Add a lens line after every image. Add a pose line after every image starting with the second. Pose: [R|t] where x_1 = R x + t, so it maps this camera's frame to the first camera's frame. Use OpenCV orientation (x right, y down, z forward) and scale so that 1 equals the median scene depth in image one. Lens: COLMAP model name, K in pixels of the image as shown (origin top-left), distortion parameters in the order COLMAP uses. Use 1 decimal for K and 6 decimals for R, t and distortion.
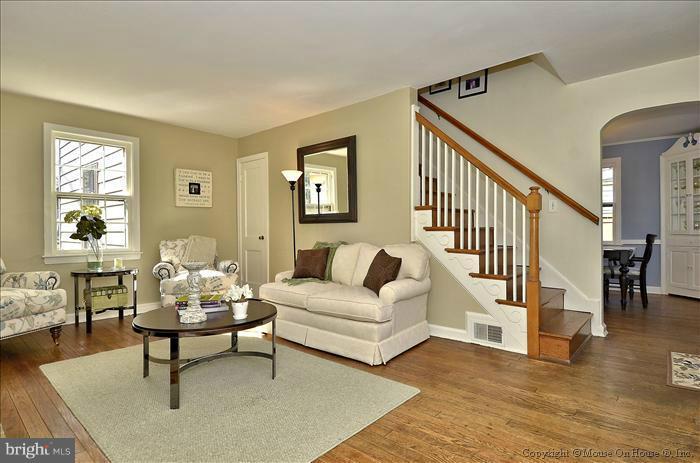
lens RADIAL K [[361.2, 0, 354.0], [0, 361.2, 230.6], [0, 0, 1]] dist [-0.003465, -0.001483]
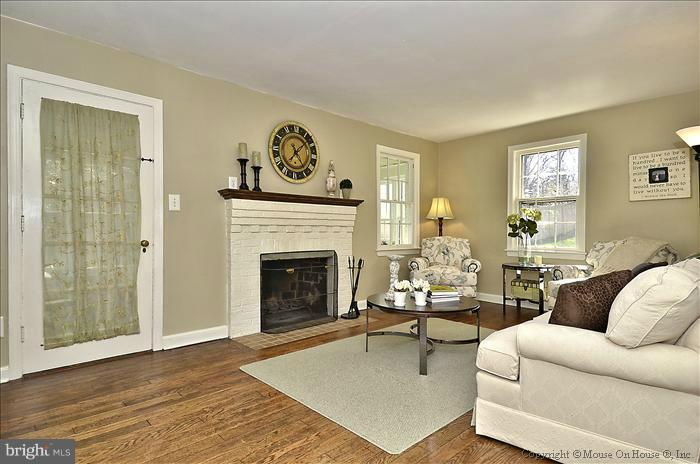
lens RADIAL K [[366.9, 0, 350.1], [0, 366.9, 236.3], [0, 0, 1]] dist [0.003433, -0.000763]
pose [[-0.083150, 0.016998, -0.996392, 1.180722], [-0.000311, 0.999854, 0.017083, -0.001356], [0.996537, 0.001730, -0.083133, 1.261277]]
